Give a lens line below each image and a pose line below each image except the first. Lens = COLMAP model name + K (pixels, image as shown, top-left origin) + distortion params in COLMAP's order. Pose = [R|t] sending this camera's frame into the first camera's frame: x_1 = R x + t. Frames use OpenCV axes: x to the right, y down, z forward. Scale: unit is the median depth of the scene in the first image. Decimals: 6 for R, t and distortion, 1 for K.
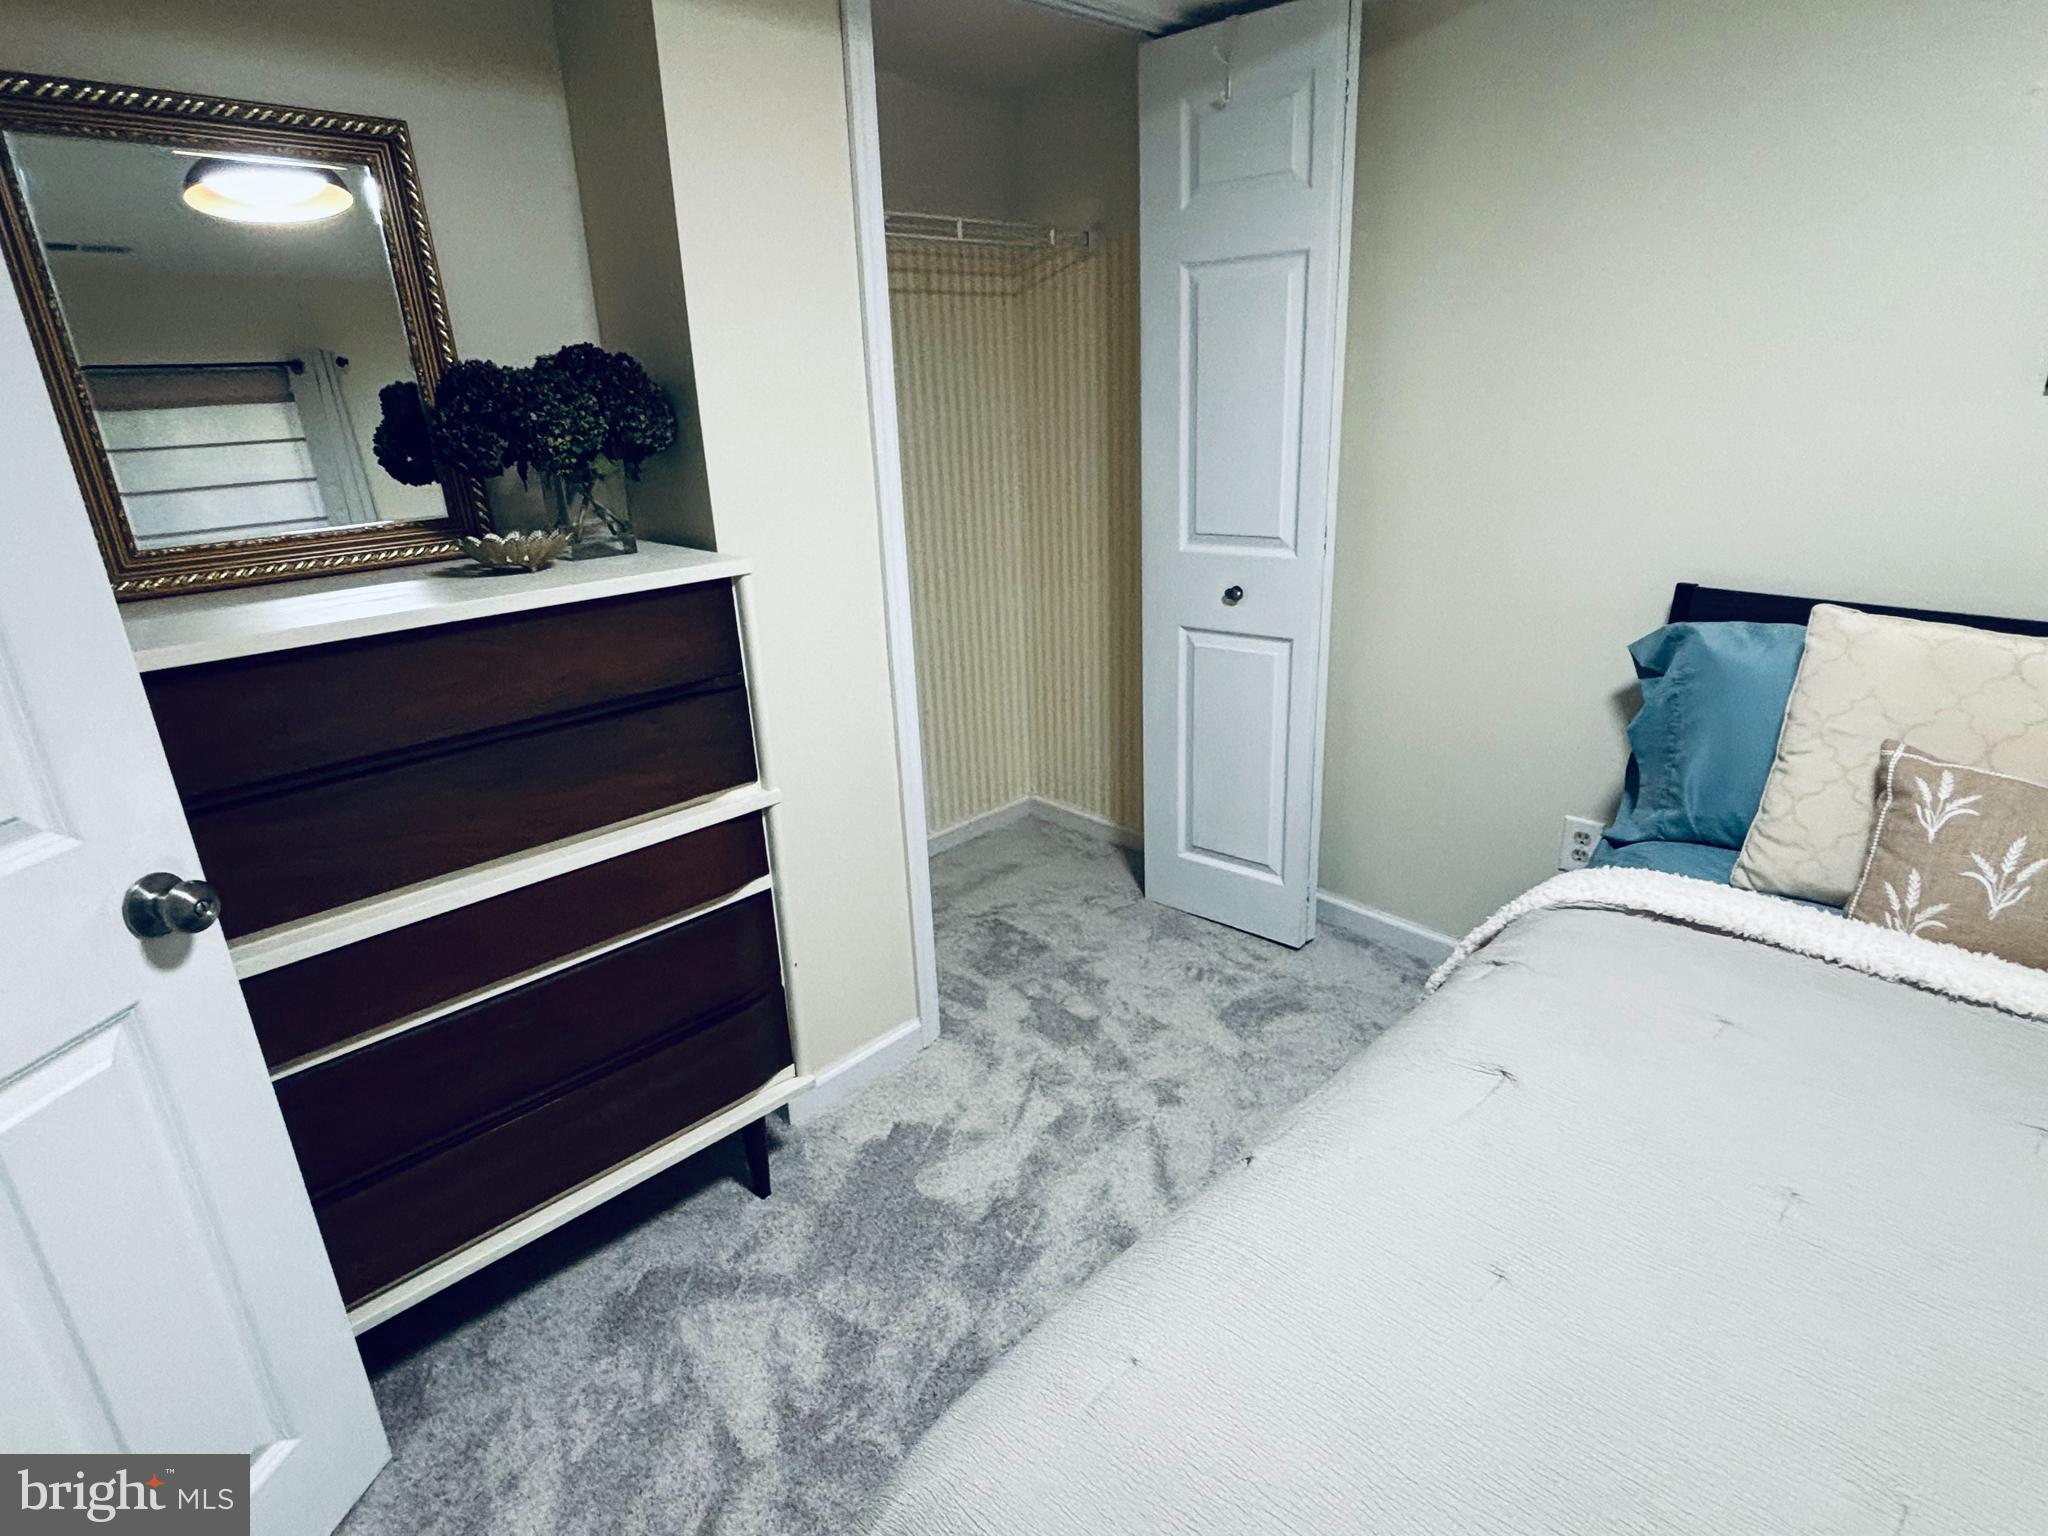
lens RADIAL K [[1095.4, 0, 1022.6], [0, 1095.4, 775.5], [0, 0, 1]] dist [-0.002508, -0.001647]
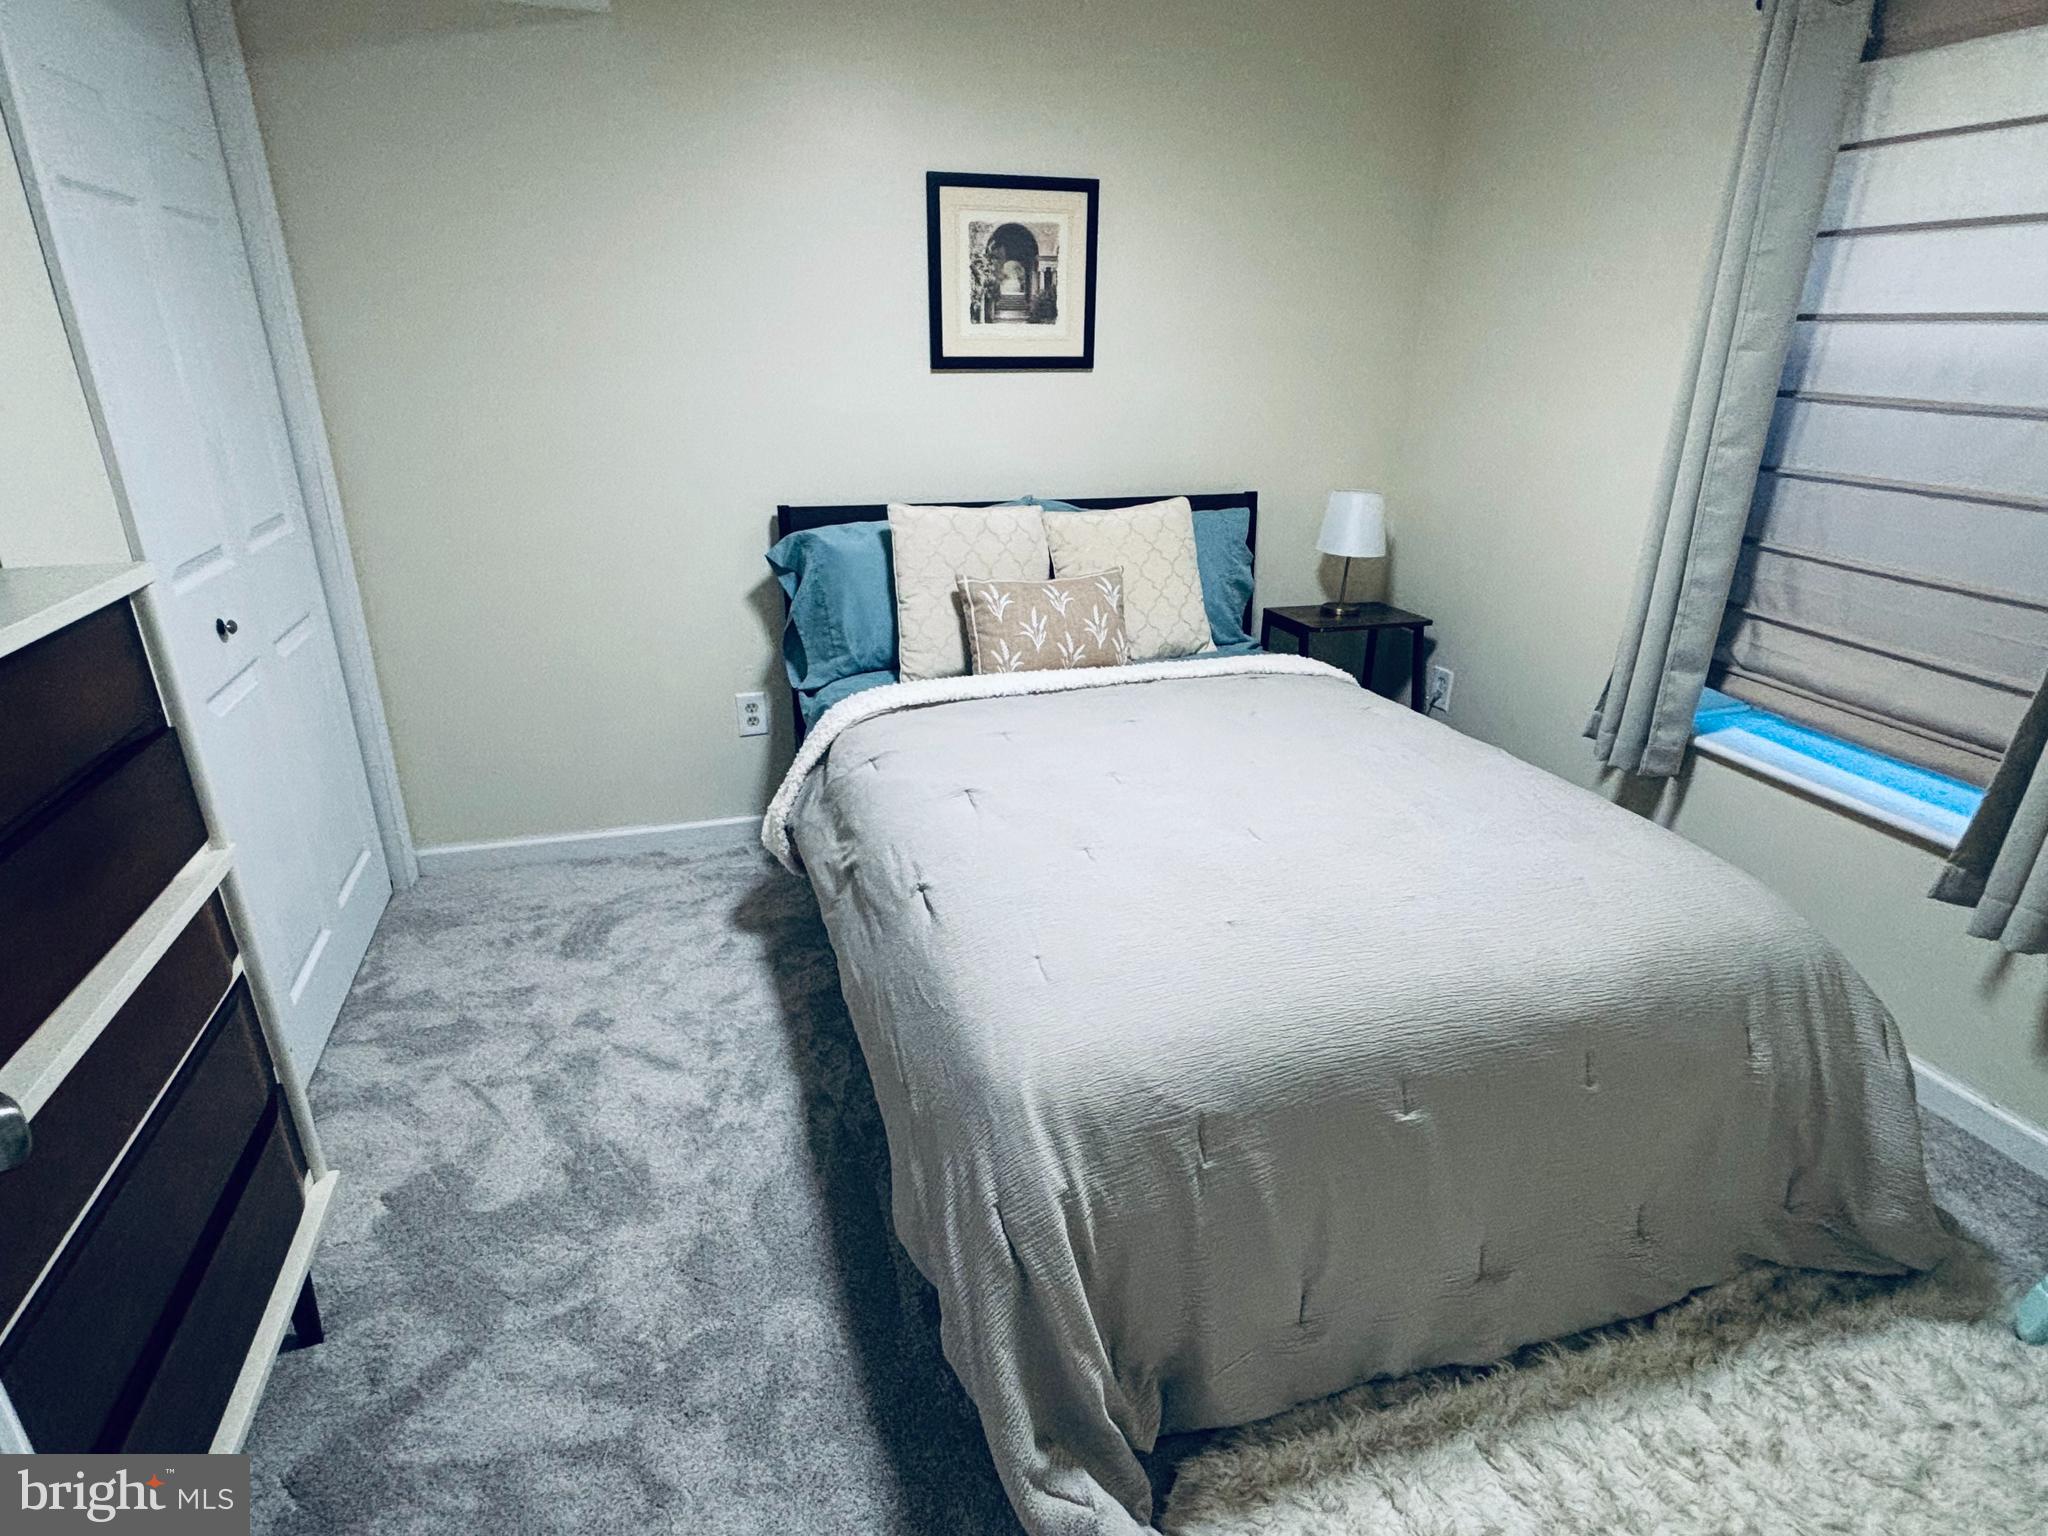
lens RADIAL K [[1095.4, 0, 1027.6], [0, 1095.4, 764.7], [0, 0, 1]] dist [-0.002508, -0.001647]
pose [[0.450424, -0.293821, 0.843082, -0.611727], [0.287899, 0.941654, 0.174361, -0.017099], [-0.845123, 0.164186, 0.508734, 0.060992]]
